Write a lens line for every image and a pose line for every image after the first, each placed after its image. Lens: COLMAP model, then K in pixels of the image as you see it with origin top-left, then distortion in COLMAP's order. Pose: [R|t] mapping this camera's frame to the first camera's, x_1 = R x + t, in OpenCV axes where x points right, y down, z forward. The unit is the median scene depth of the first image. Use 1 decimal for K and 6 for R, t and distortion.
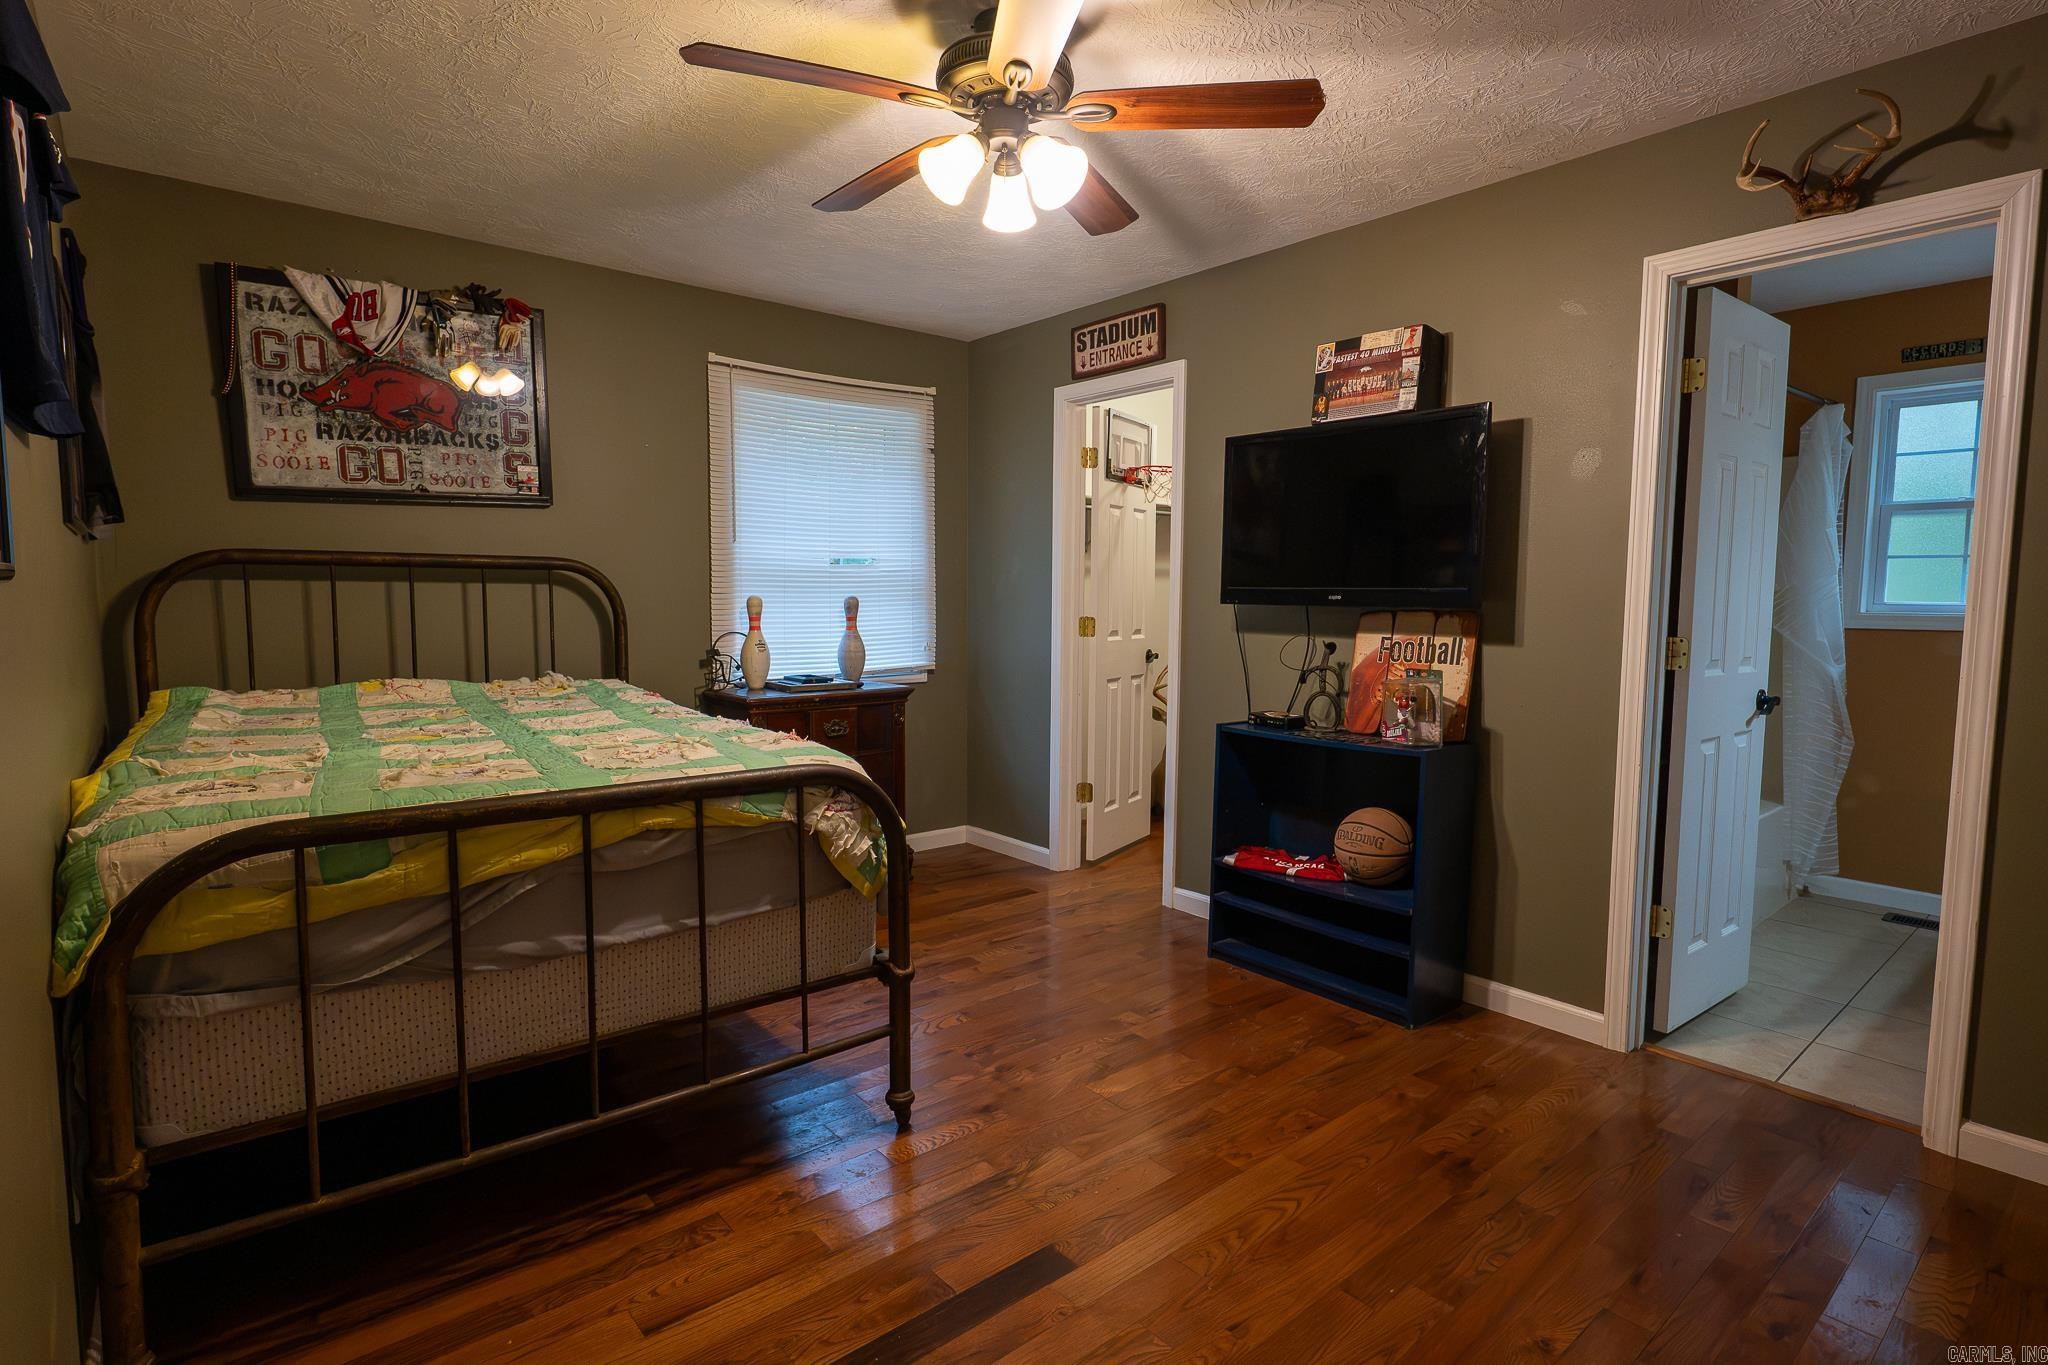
lens RADIAL K [[1003.9, 0, 1024.0], [0, 1003.9, 682.5], [0, 0, 1]] dist [-0.002005, -0.000748]
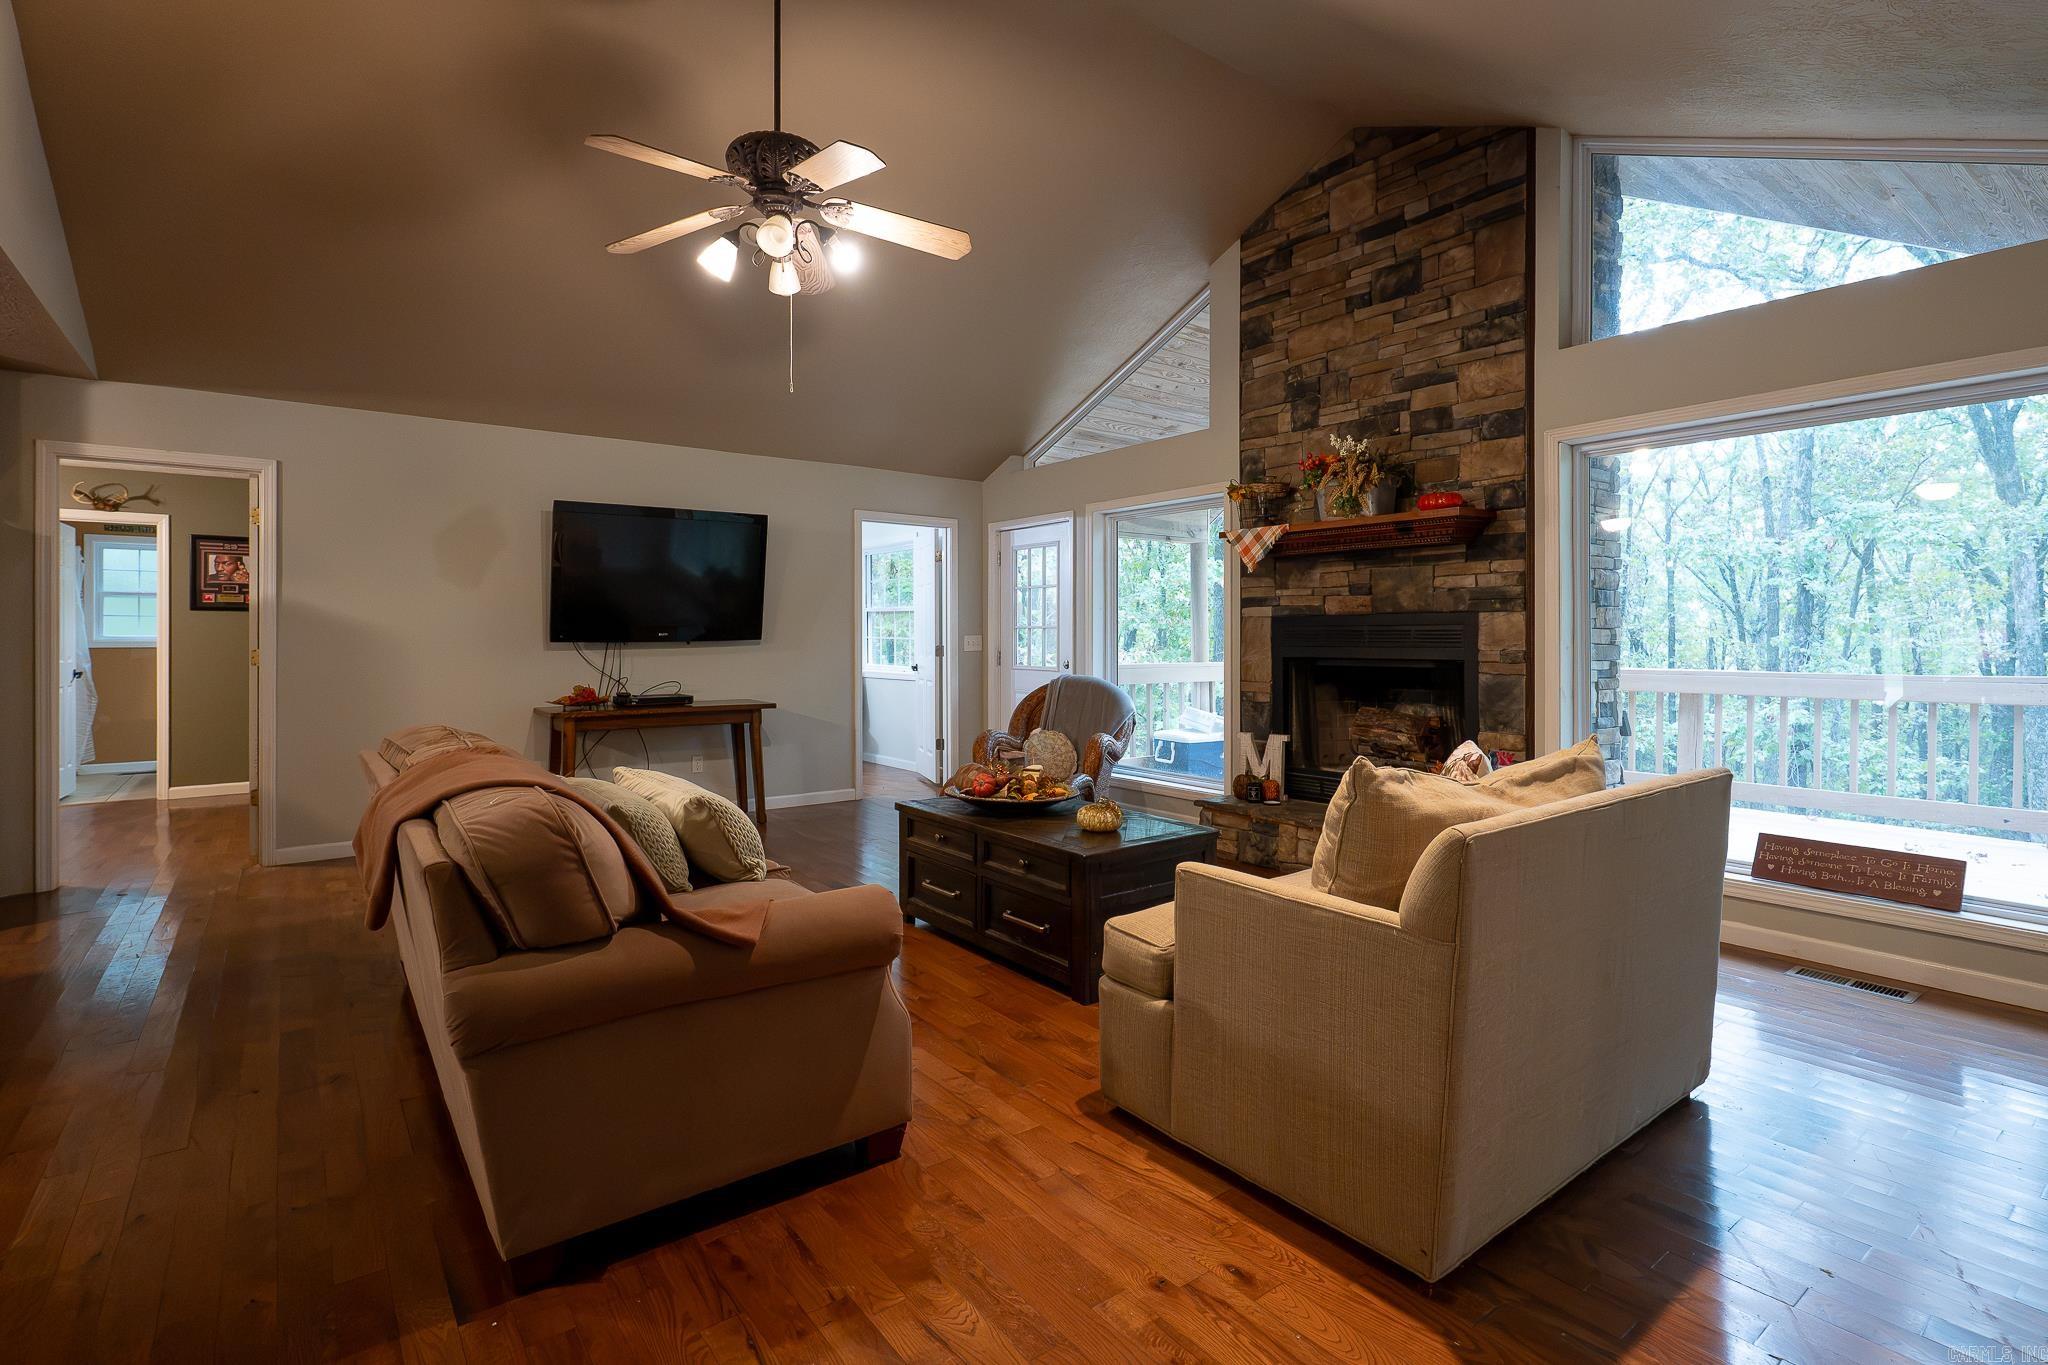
lens RADIAL K [[1005.0, 0, 1029.5], [0, 1005.0, 634.1], [0, 0, 1]] dist [0.000204, 0.000608]
pose [[0.053797, -0.002175, 0.998550, -1.279413], [0.082255, 0.996609, -0.002260, 0.089265], [-0.995158, 0.082257, 0.053794, -1.180973]]
